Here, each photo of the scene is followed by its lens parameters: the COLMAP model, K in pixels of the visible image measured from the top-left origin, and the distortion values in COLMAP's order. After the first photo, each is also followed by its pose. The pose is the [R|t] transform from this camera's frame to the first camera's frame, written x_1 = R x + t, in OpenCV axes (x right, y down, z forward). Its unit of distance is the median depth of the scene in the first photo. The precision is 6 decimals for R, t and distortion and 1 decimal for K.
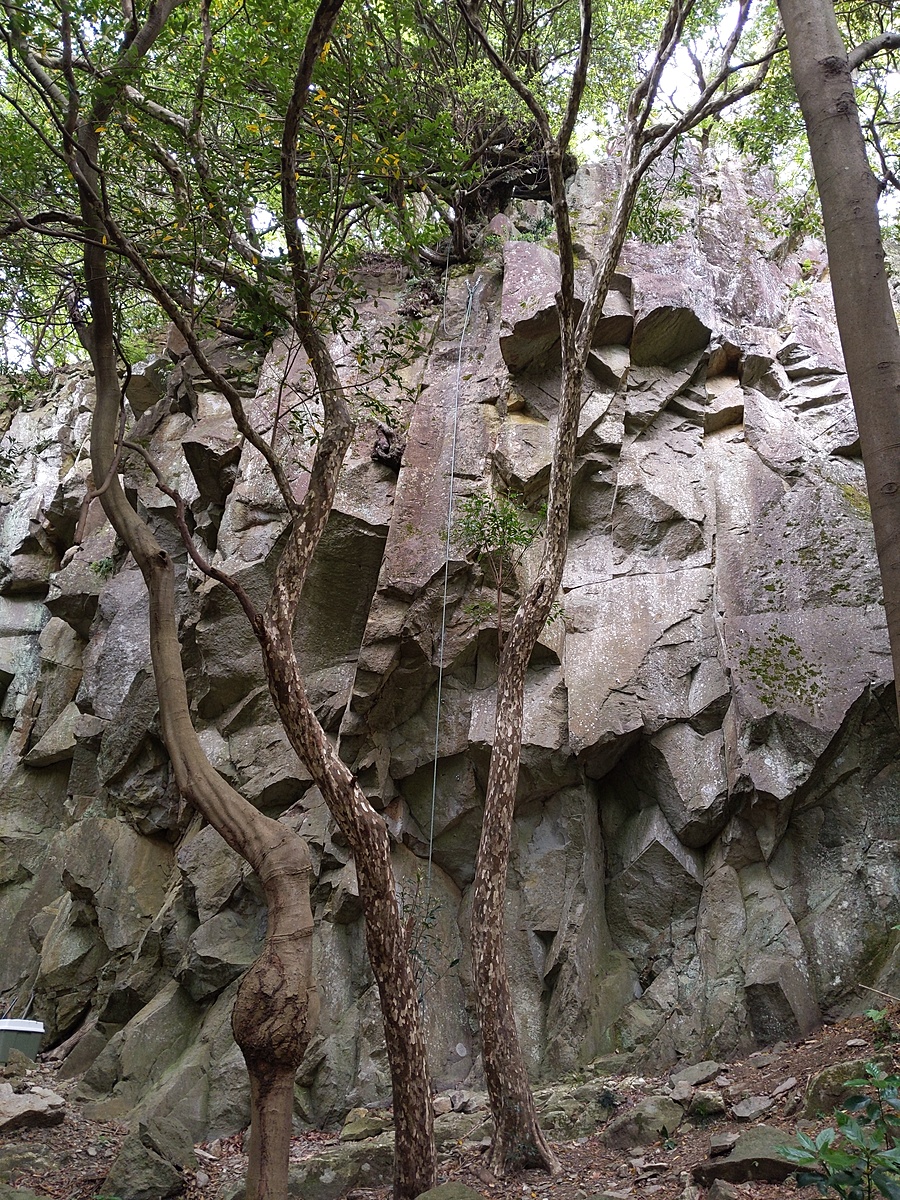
lens RADIAL K [[954.1, 0, 450.0], [0, 954.1, 600.0], [0, 0, 1]] dist [0.106939, -0.184356]
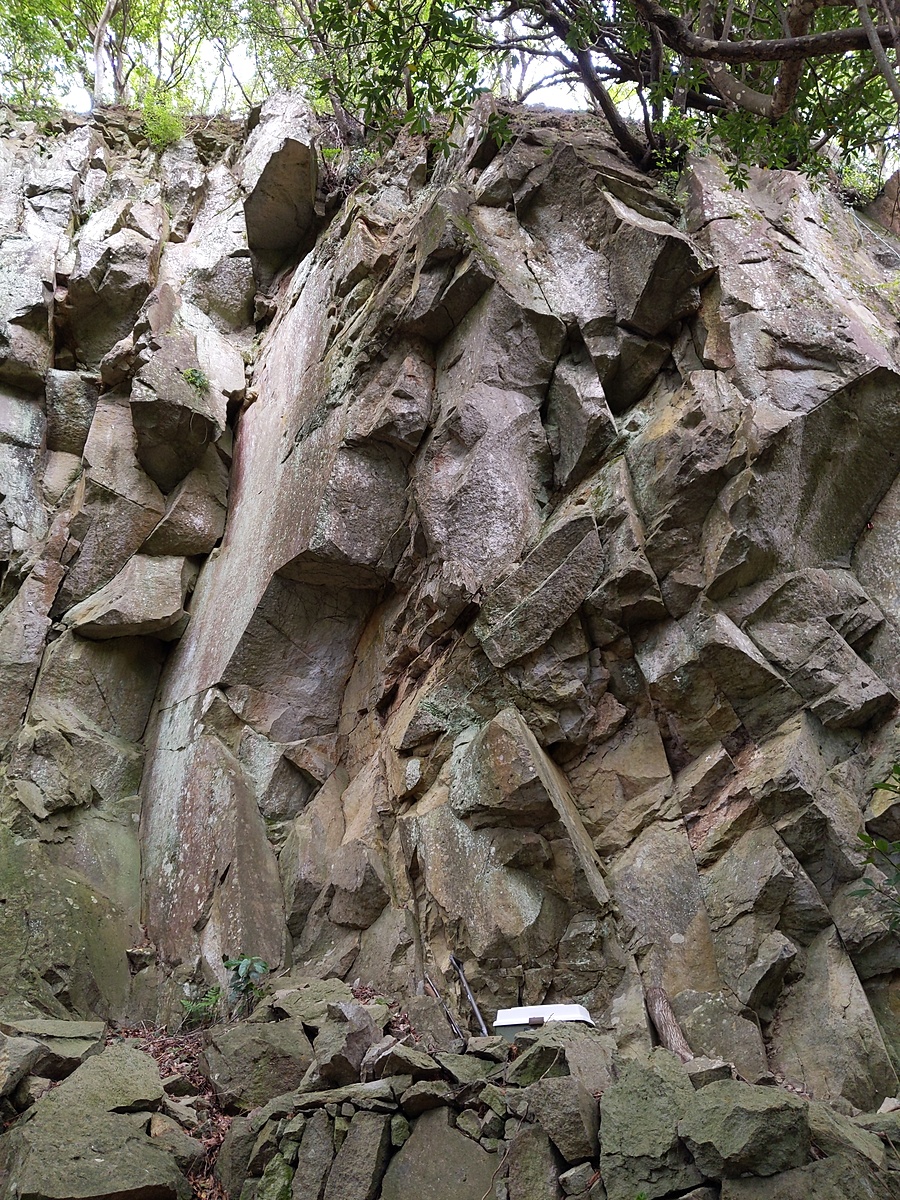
lens RADIAL K [[954.1, 0, 450.0], [0, 954.1, 600.0], [0, 0, 1]] dist [0.106939, -0.184356]
pose [[0.857969, 0.211180, 0.468286, -0.832810], [-0.195444, 0.977229, -0.082612, 0.242040], [-0.475068, -0.020645, 0.879707, 0.486776]]
